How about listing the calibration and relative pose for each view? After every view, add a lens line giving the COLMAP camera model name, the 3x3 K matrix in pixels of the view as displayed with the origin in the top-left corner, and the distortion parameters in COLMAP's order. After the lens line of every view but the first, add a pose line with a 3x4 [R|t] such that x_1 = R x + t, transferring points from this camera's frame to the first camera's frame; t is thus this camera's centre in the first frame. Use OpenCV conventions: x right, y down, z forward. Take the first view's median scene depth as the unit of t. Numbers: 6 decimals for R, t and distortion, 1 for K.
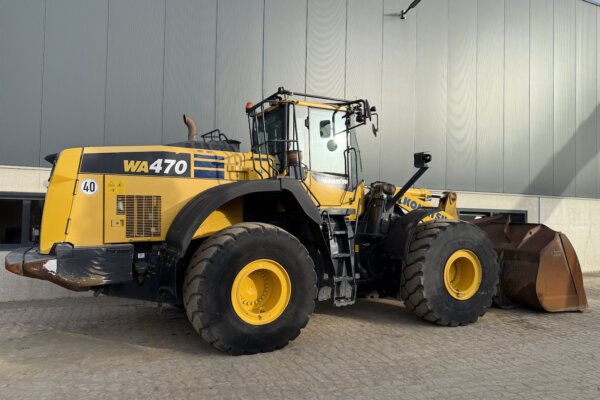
lens RADIAL K [[558.1, 0, 300.0], [0, 558.1, 200.0], [0, 0, 1]] dist [0.107722, -0.252938]
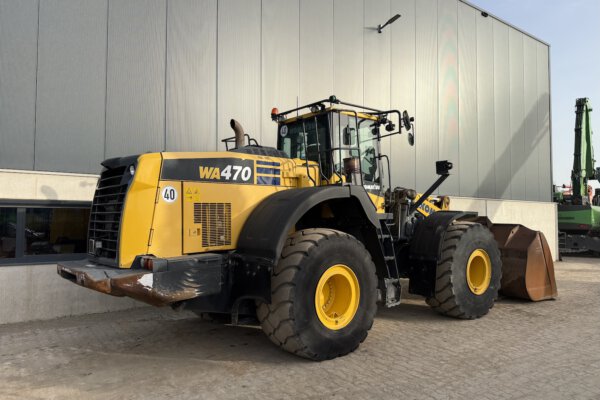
lens RADIAL K [[558.1, 0, 300.0], [0, 558.1, 200.0], [0, 0, 1]] dist [0.107722, -0.252938]
pose [[0.960201, -0.006978, 0.279223, -0.397637], [0.007605, 0.999970, -0.001163, -0.010745], [-0.279206, 0.003240, 0.960226, 0.039408]]
